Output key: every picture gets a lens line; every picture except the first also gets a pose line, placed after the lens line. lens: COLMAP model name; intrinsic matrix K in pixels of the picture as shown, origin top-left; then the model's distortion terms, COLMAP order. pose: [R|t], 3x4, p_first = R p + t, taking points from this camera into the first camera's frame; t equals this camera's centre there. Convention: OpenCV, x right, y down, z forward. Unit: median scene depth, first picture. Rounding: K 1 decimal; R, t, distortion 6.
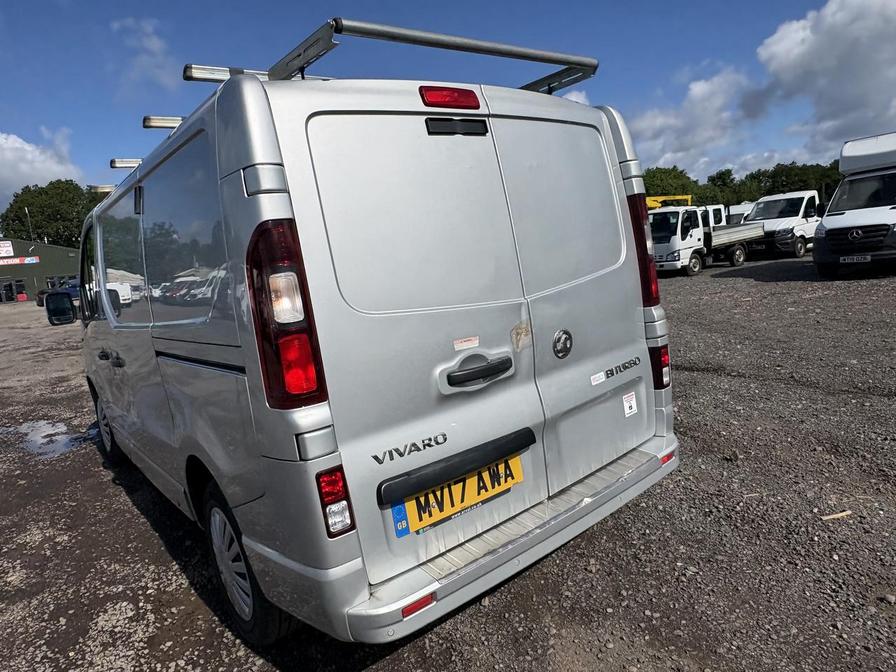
lens RADIAL K [[575.6, 0, 454.2], [0, 575.6, 329.0], [0, 0, 1]] dist [0.007104, -0.001610]
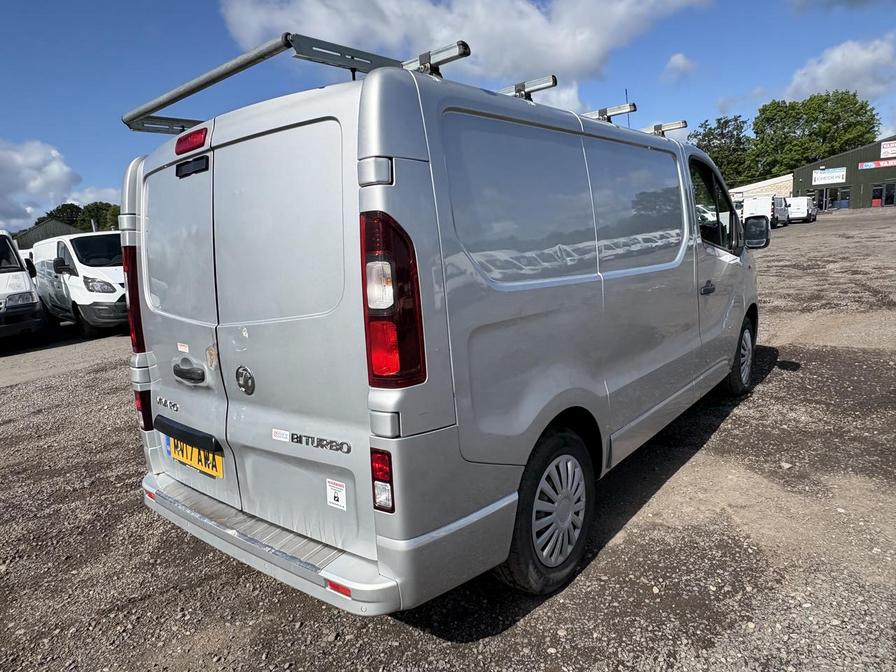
lens RADIAL K [[575.6, 0, 447.3], [0, 575.6, 337.9], [0, 0, 1]] dist [0.007104, -0.001610]
pose [[0.201501, 0.266318, -0.942588, 1.258709], [-0.083054, 0.963507, 0.254474, -0.347372], [0.975961, 0.027009, 0.216266, 1.223711]]
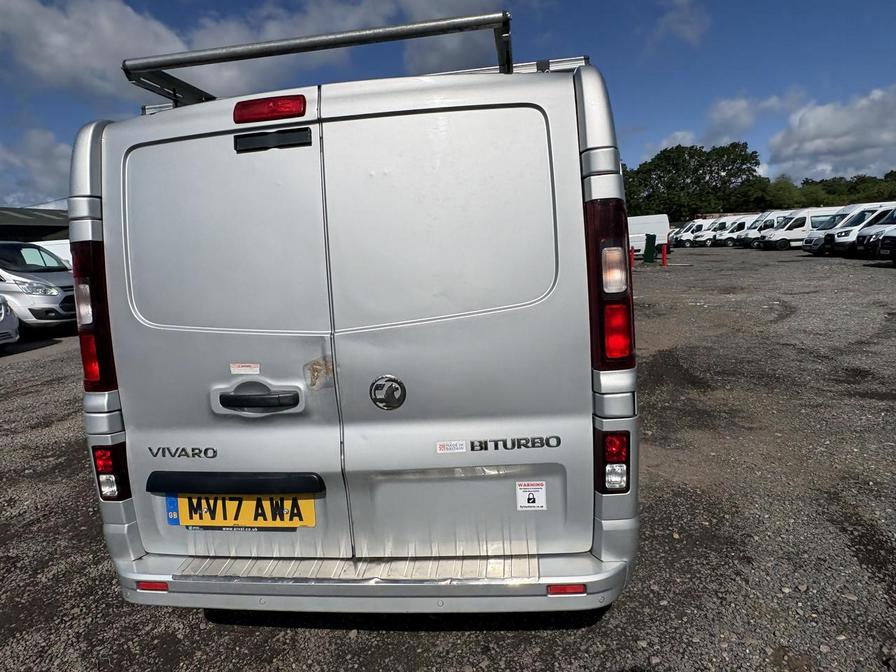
lens RADIAL K [[575.6, 0, 449.1], [0, 575.6, 338.0], [0, 0, 1]] dist [0.007104, -0.001610]
pose [[0.691100, 0.179340, -0.700155, 0.888380], [-0.117467, 0.983717, 0.136024, -0.190164], [0.713149, -0.011761, 0.700914, 0.529208]]
